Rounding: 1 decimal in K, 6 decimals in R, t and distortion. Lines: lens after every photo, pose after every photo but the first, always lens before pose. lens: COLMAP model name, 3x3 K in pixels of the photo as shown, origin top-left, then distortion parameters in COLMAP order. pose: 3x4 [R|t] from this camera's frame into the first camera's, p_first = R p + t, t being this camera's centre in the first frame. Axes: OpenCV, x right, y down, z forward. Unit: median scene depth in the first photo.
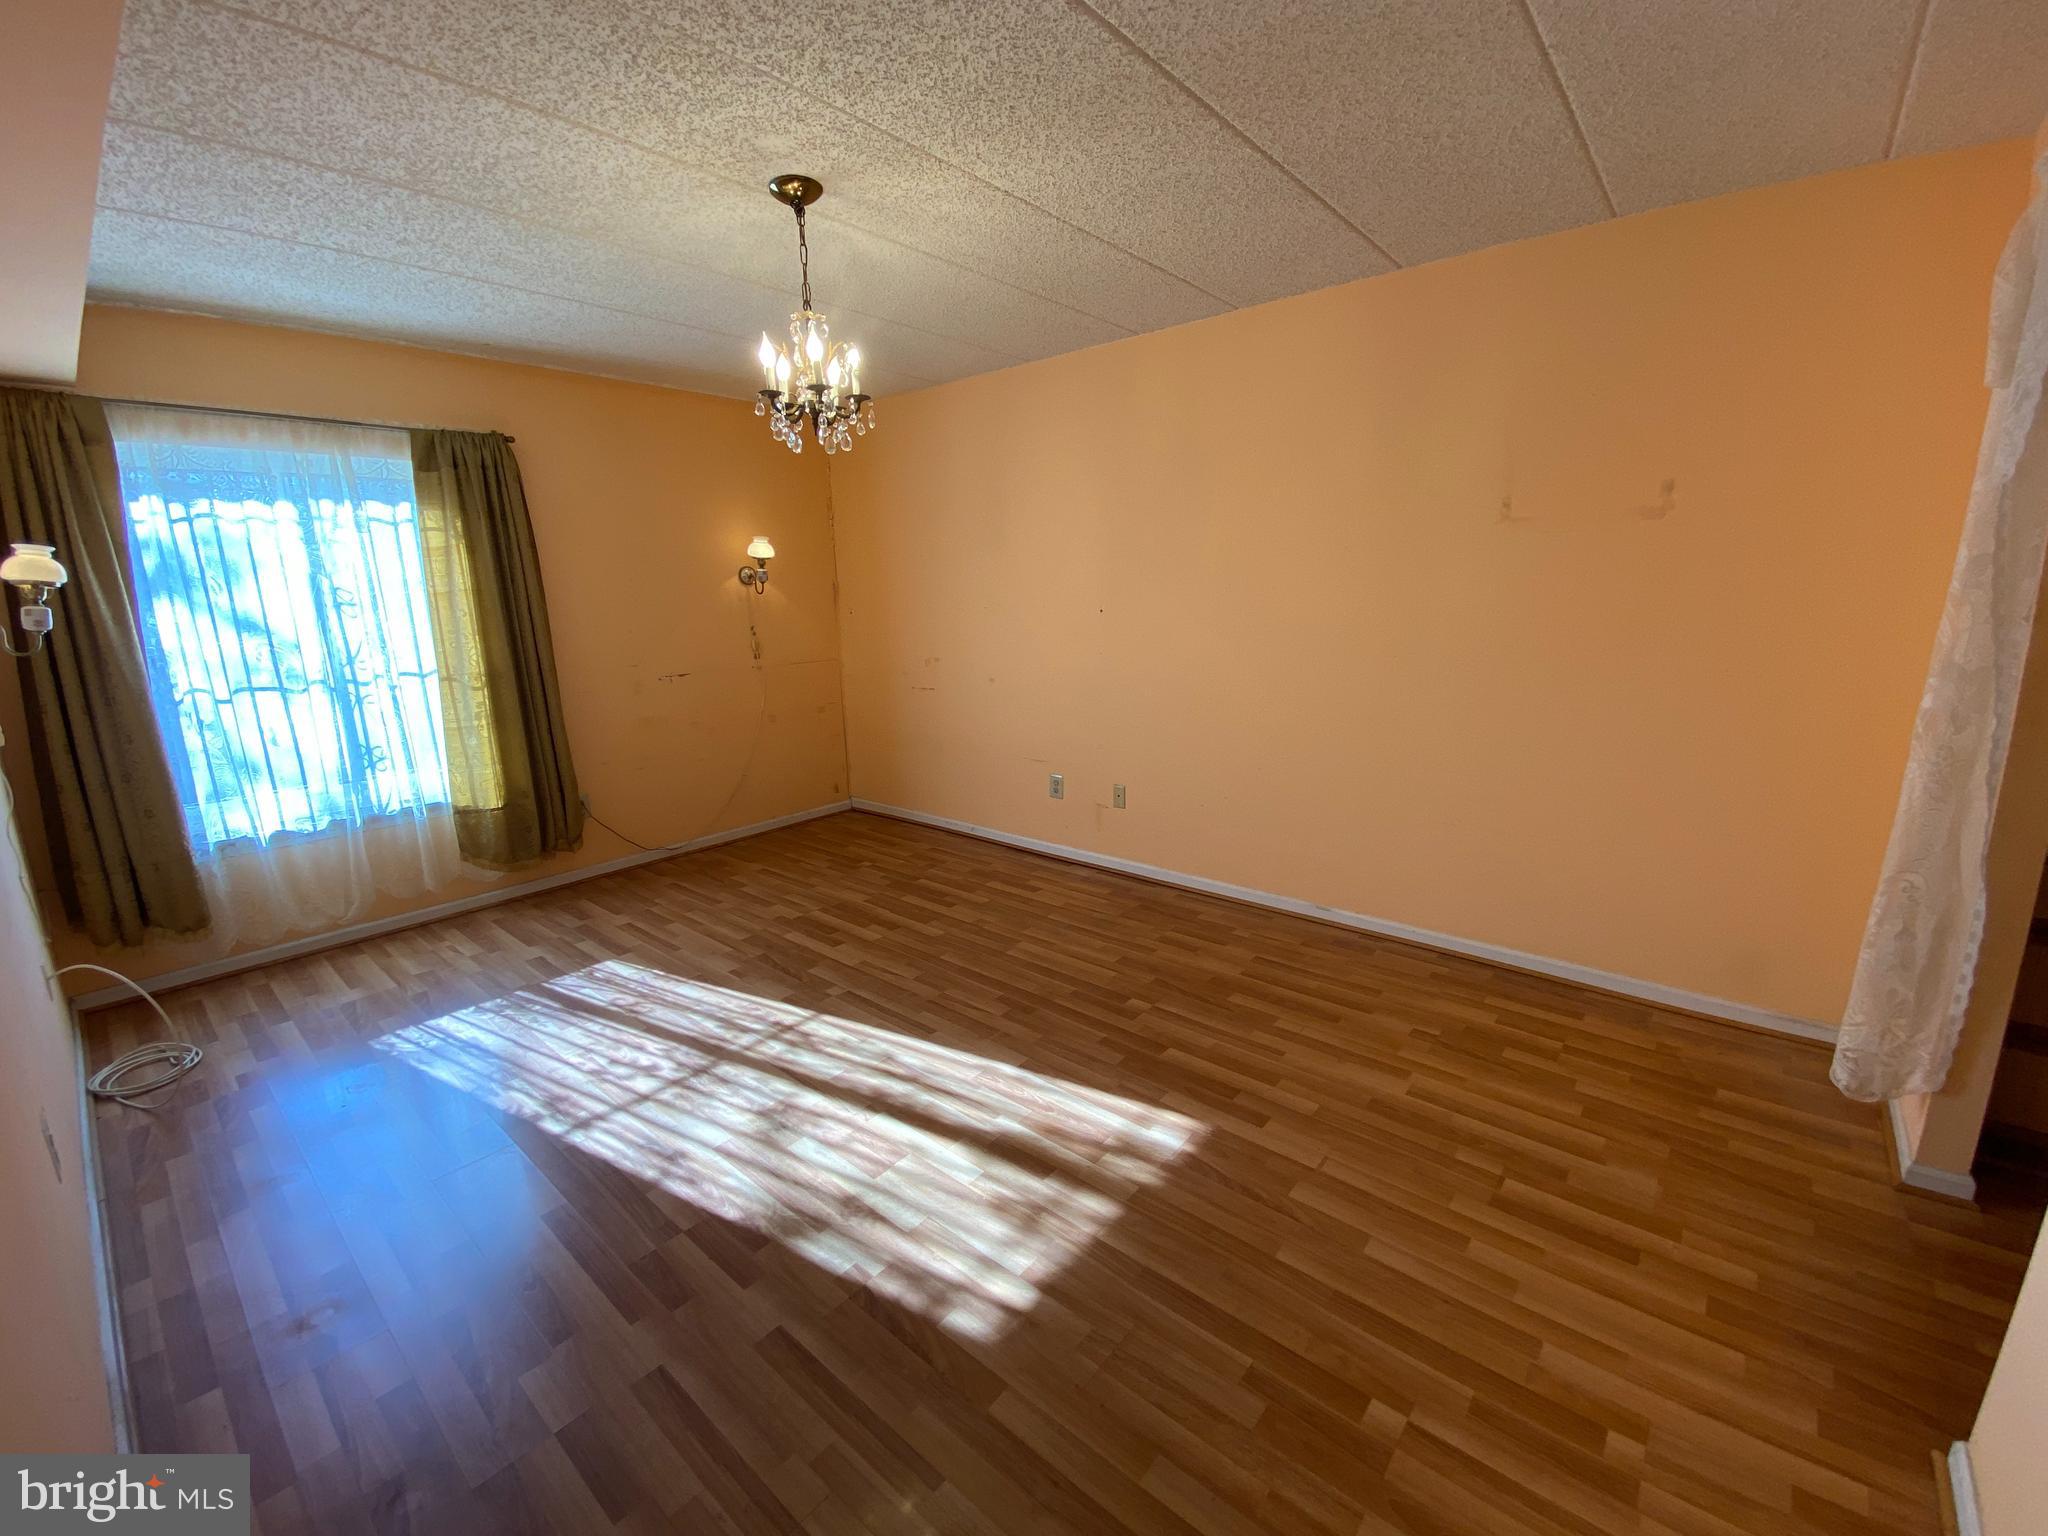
lens RADIAL K [[844.0, 0, 1019.2], [0, 844.0, 763.5], [0, 0, 1]] dist [0.033591, -0.024764]
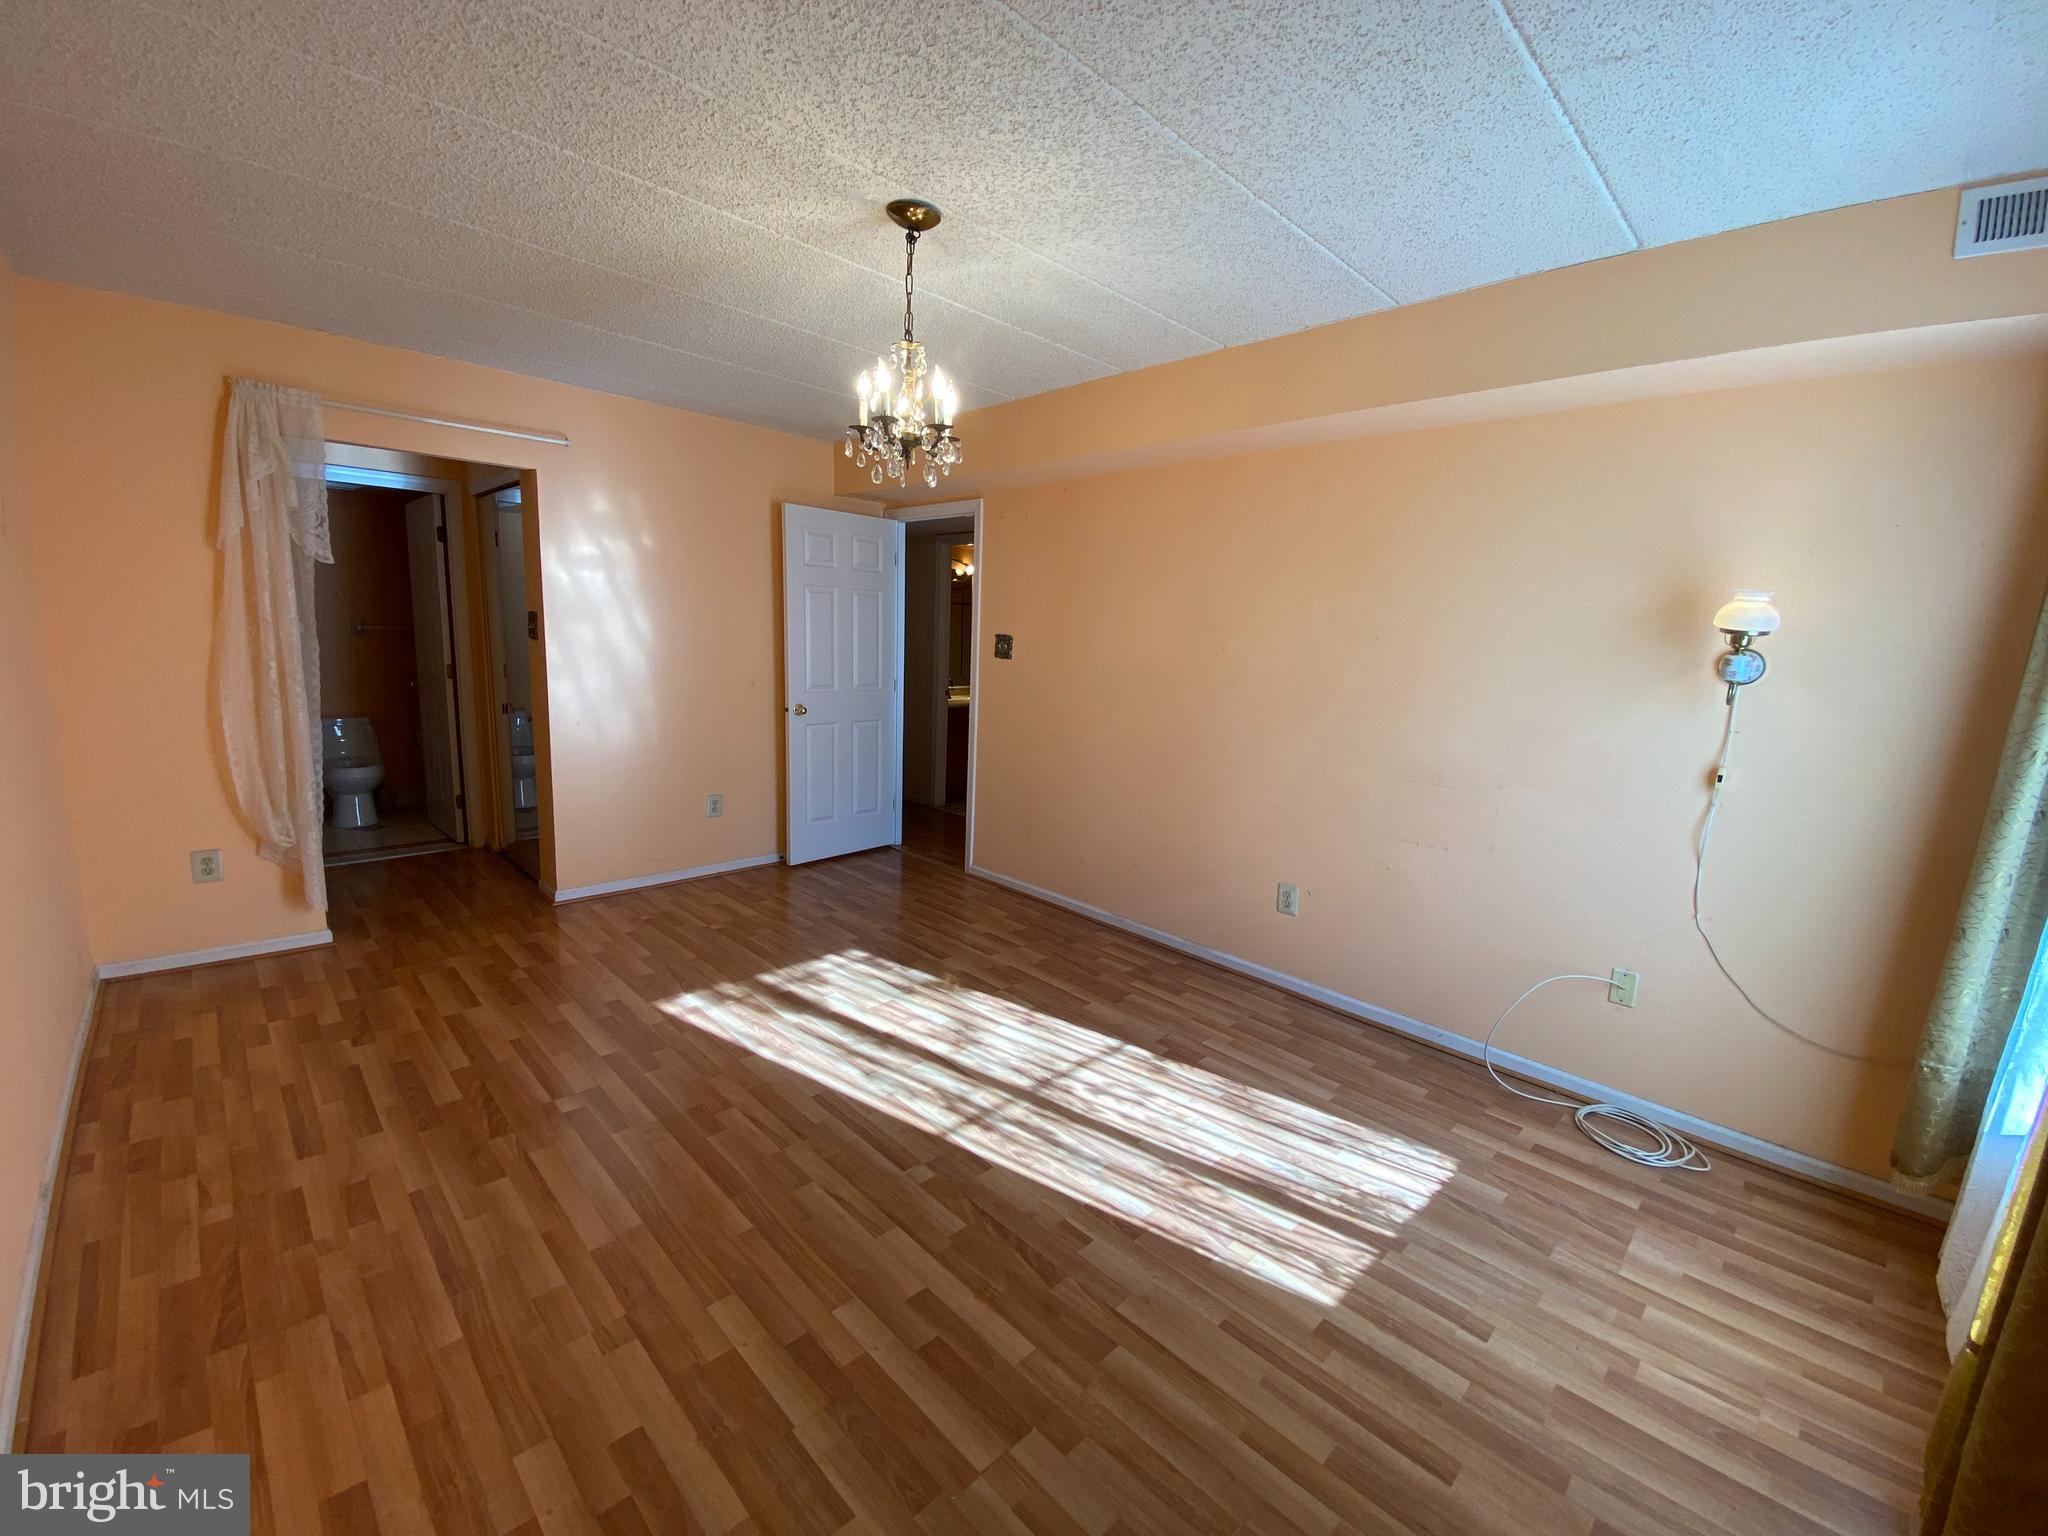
lens RADIAL K [[844.0, 0, 1019.2], [0, 844.0, 763.5], [0, 0, 1]] dist [0.033591, -0.024764]
pose [[-0.996491, -0.027928, 0.078900, -0.408510], [0.001712, 0.935689, 0.352821, -0.373415], [-0.083680, 0.351719, -0.932358, 1.816113]]
